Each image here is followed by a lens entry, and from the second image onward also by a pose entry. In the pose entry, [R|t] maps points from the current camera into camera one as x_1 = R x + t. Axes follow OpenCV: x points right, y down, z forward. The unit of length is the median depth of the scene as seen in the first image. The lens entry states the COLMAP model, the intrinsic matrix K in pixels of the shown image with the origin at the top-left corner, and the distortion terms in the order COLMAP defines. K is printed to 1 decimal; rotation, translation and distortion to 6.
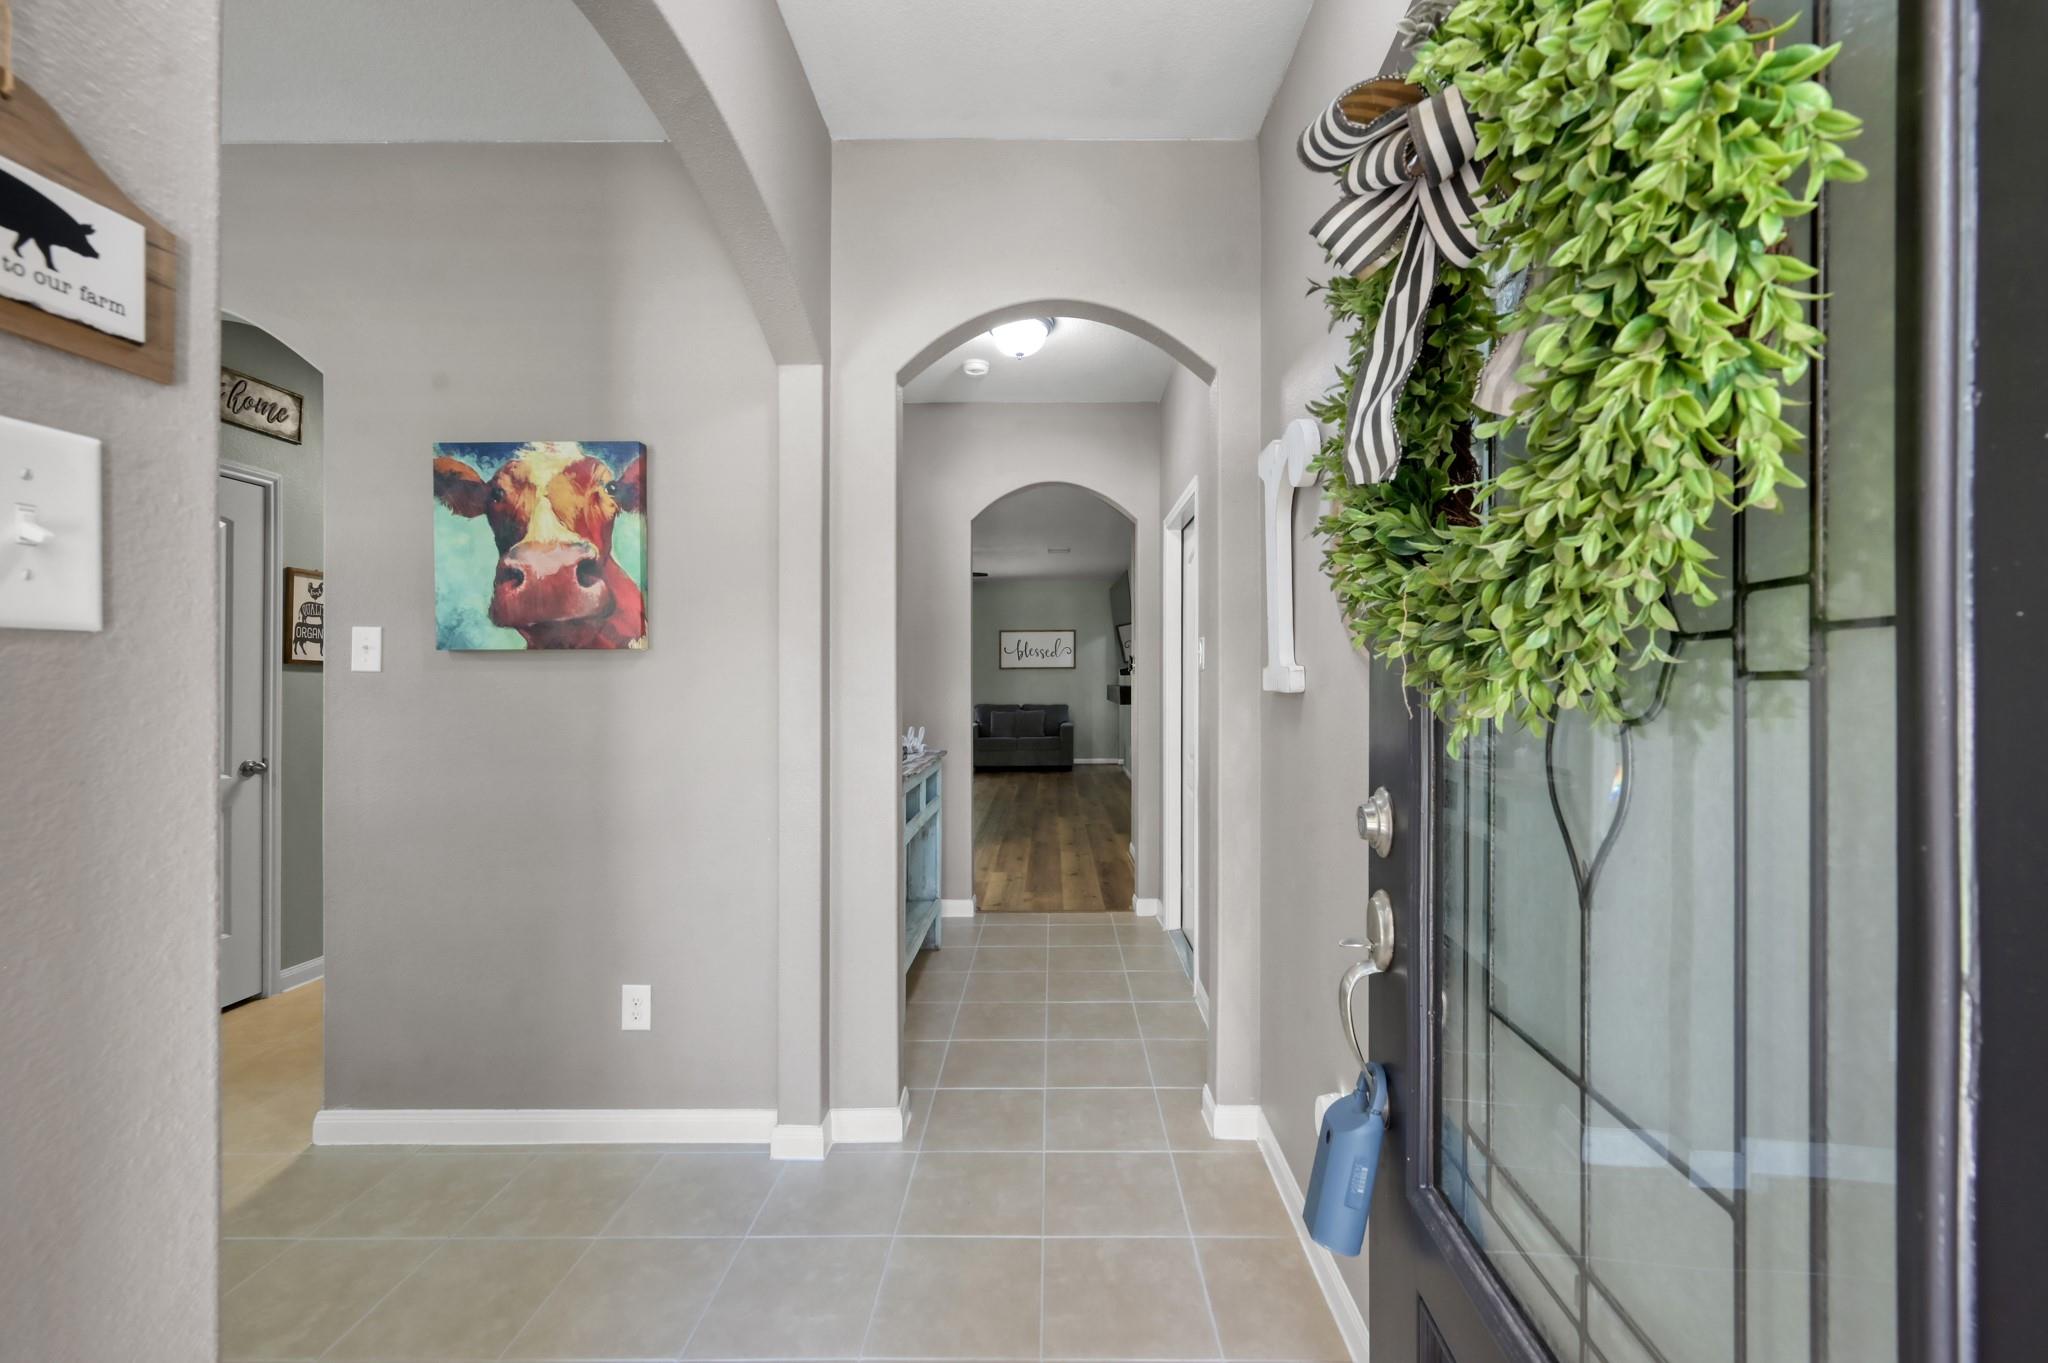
lens RADIAL K [[806.4, 0, 1041.0], [0, 806.4, 679.6], [0, 0, 1]] dist [-0.003864, 0.000703]
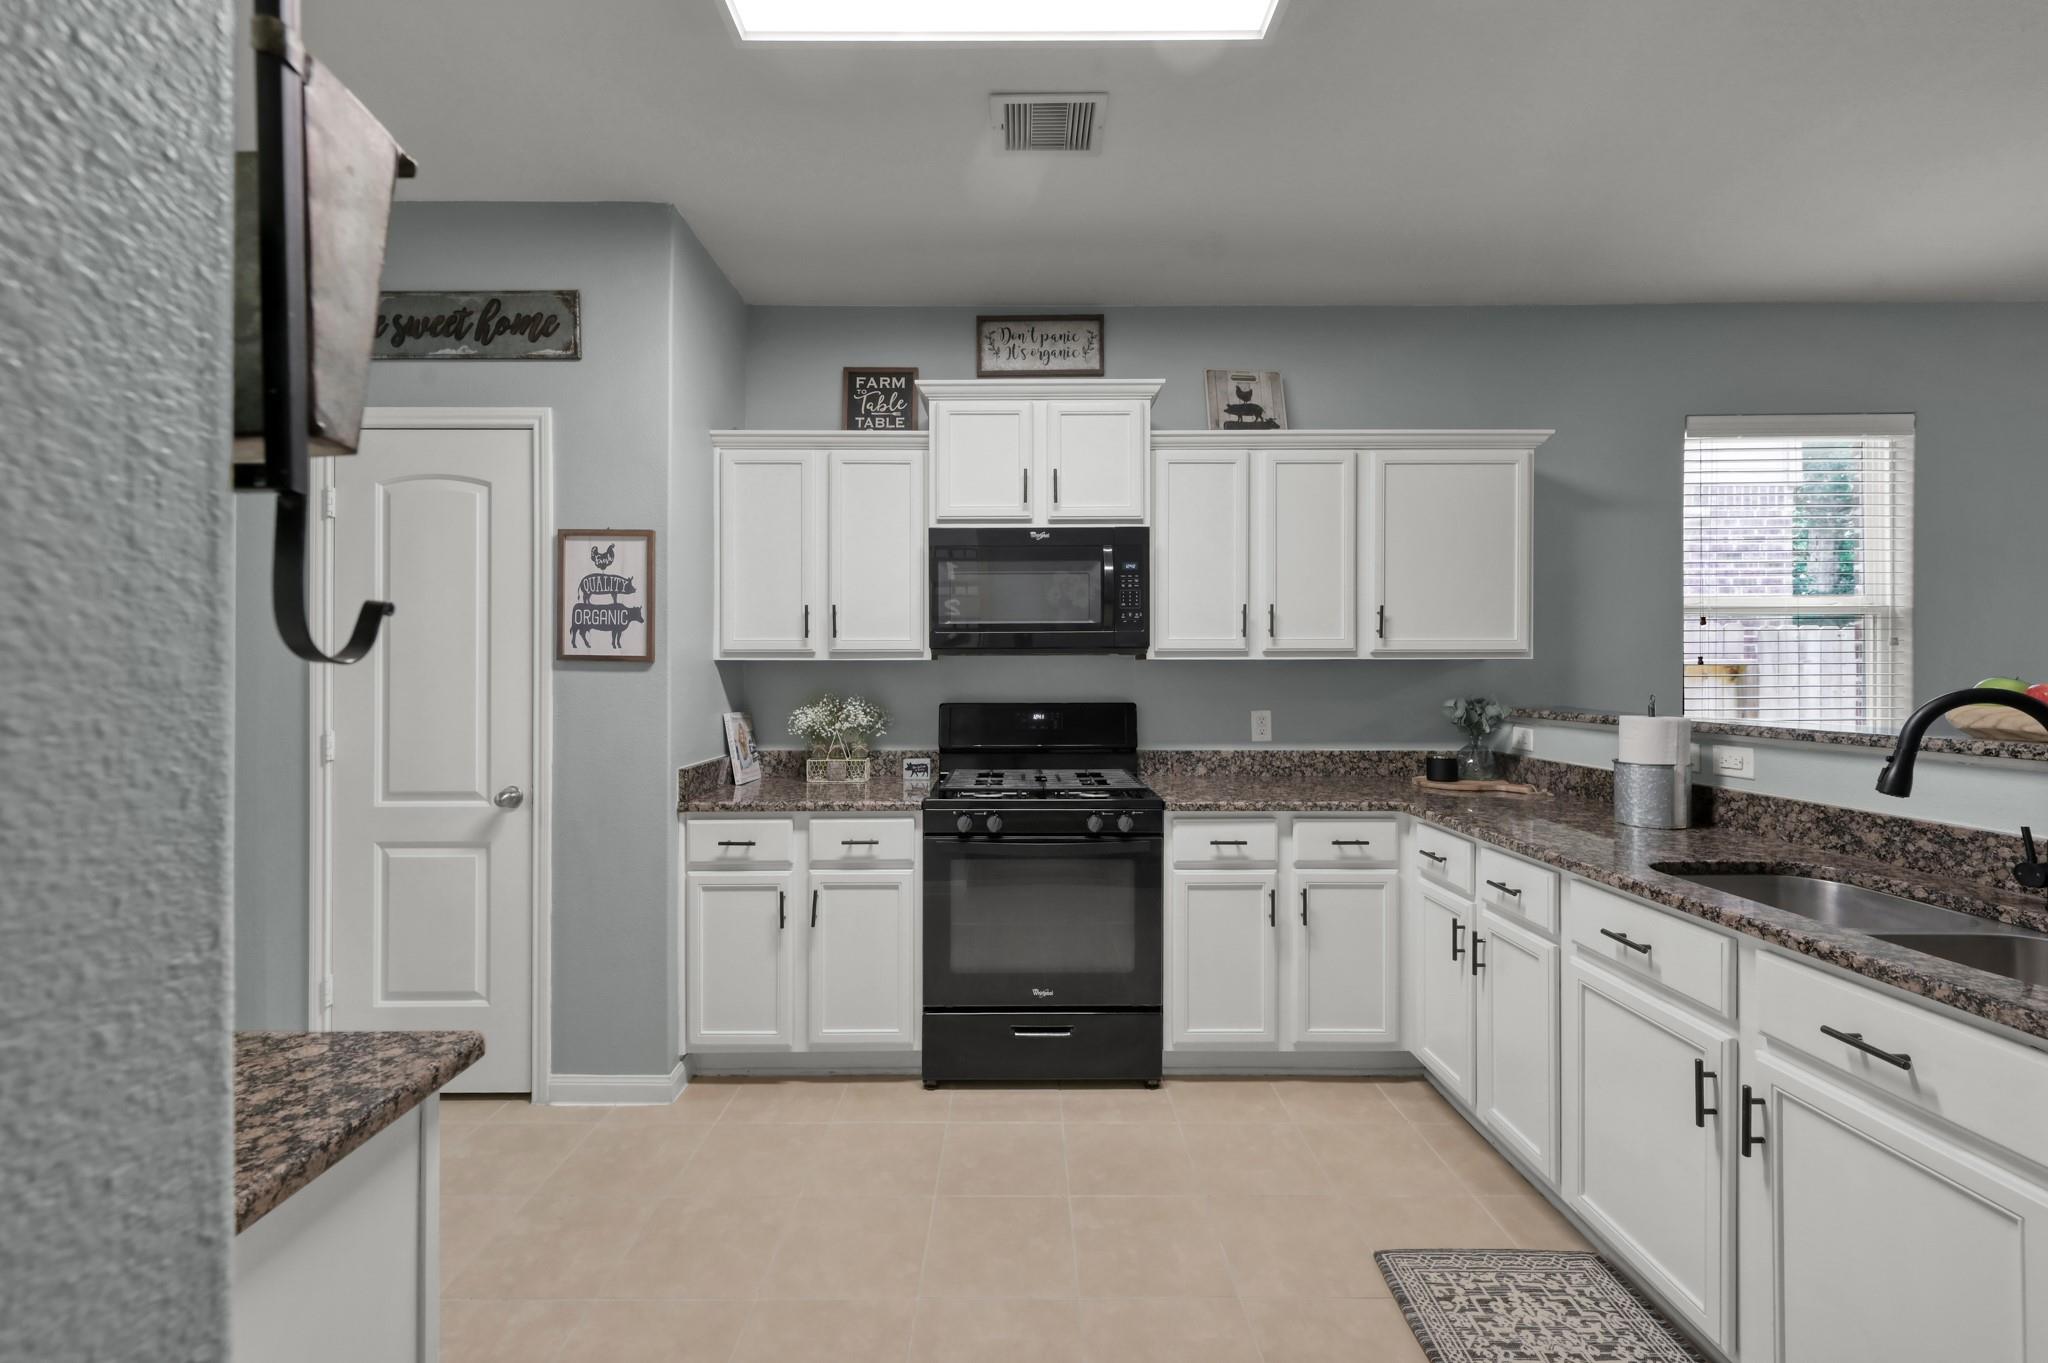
lens RADIAL K [[806.4, 0, 1005.0], [0, 806.4, 668.3], [0, 0, 1]] dist [-0.003864, 0.000703]
pose [[0.012509, 0.001164, -0.999921, -0.296285], [0.001380, 0.999998, 0.001181, -0.020305], [0.999921, -0.001395, 0.012508, 2.112946]]
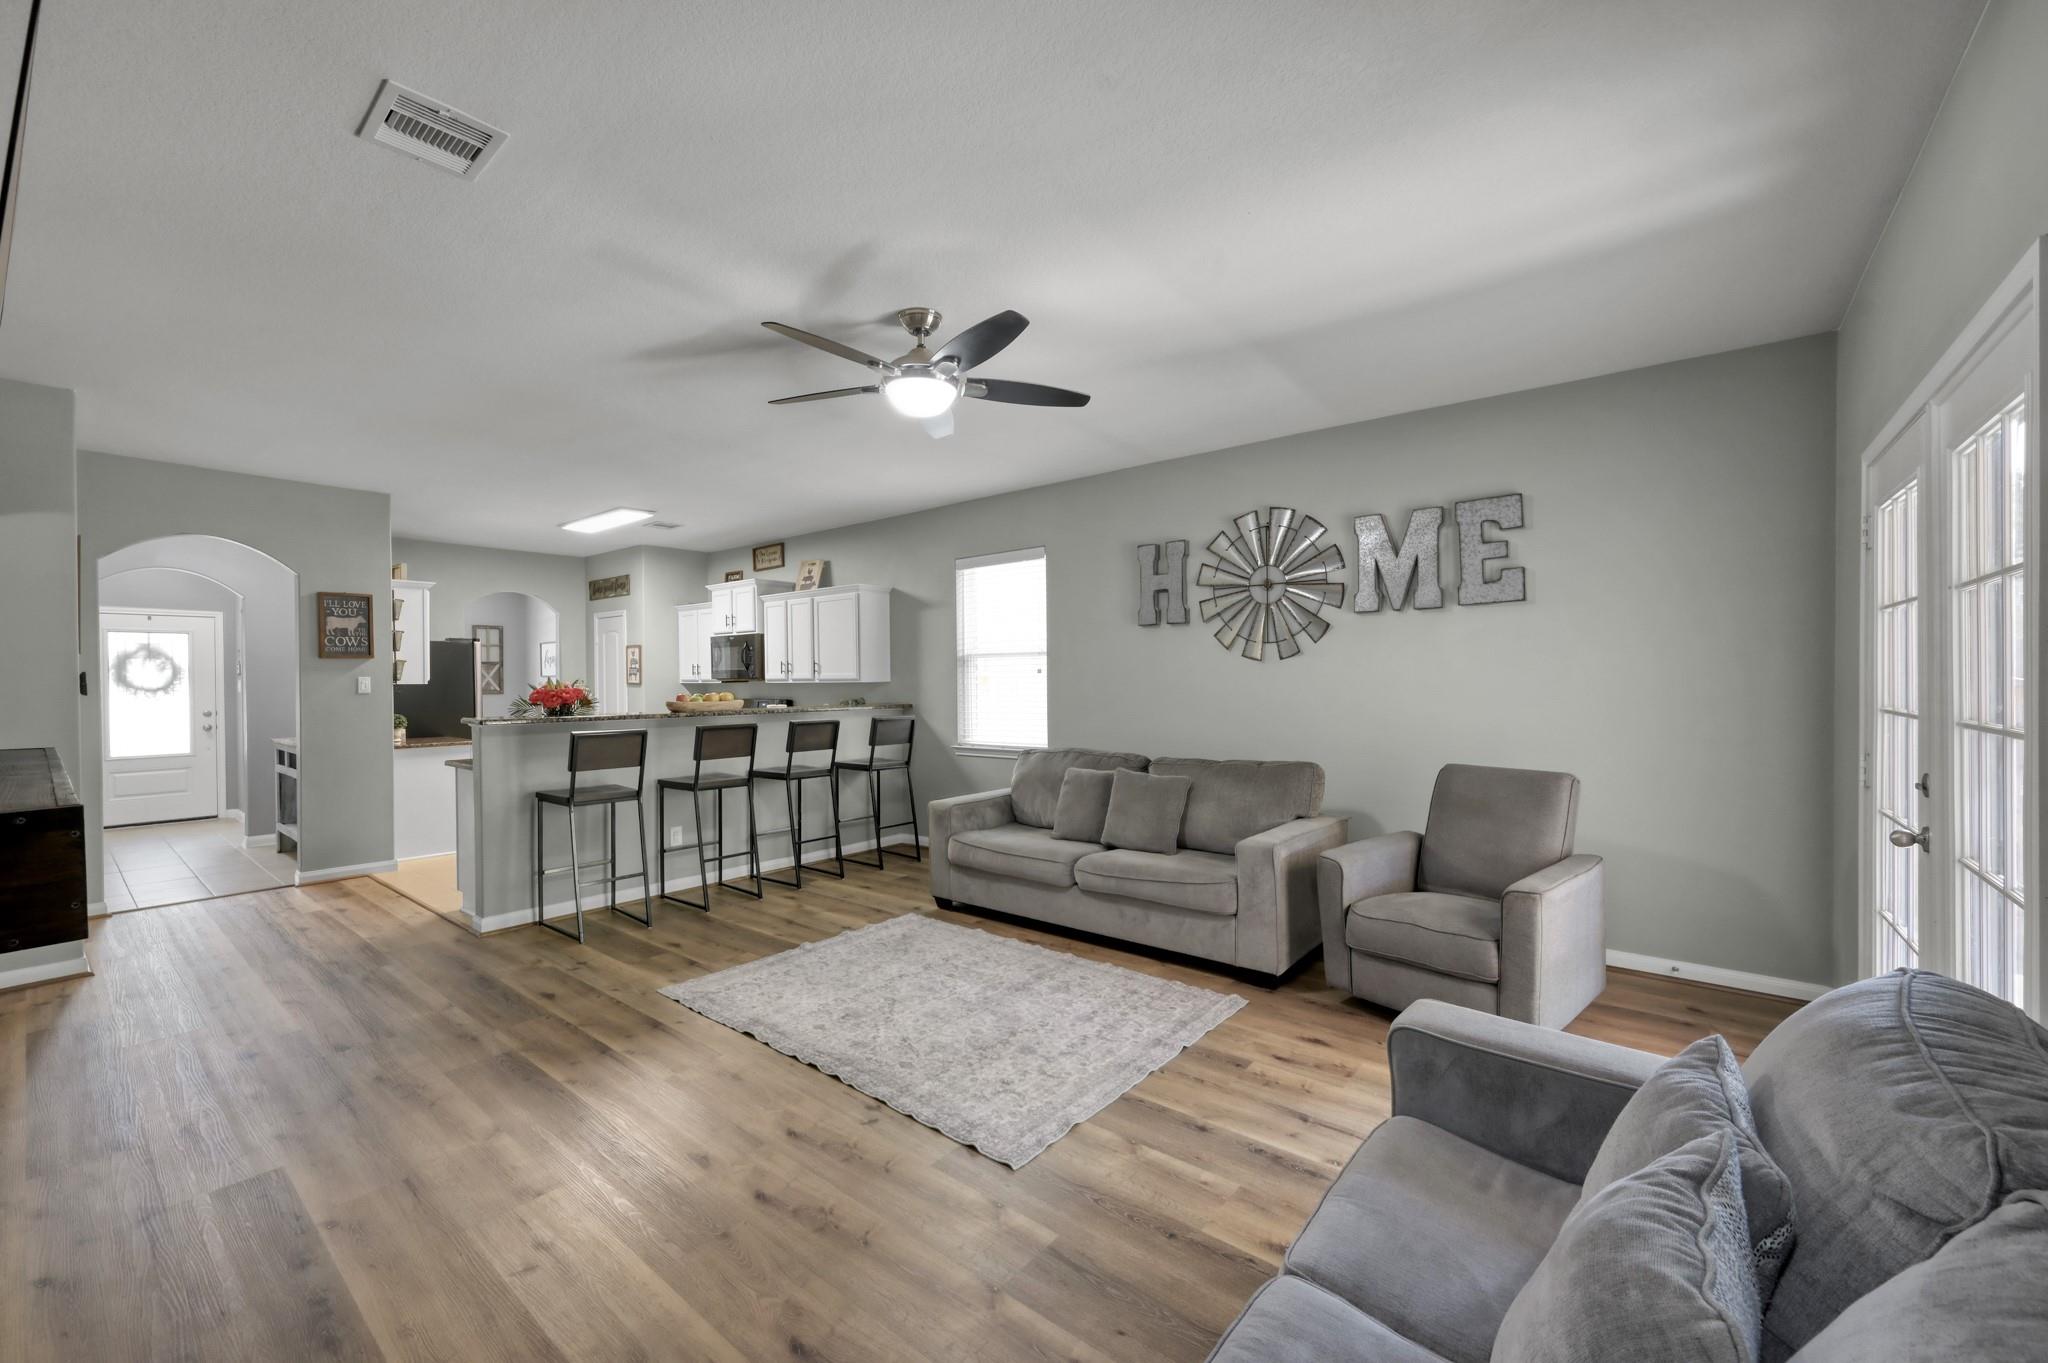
lens RADIAL K [[806.4, 0, 1036.2], [0, 806.4, 681.9], [0, 0, 1]] dist [-0.003864, 0.000703]
pose [[-0.611849, 0.011925, -0.790885, 0.413748], [0.010863, 0.999919, 0.006673, -0.046934], [0.790900, -0.004509, -0.611929, 5.433773]]
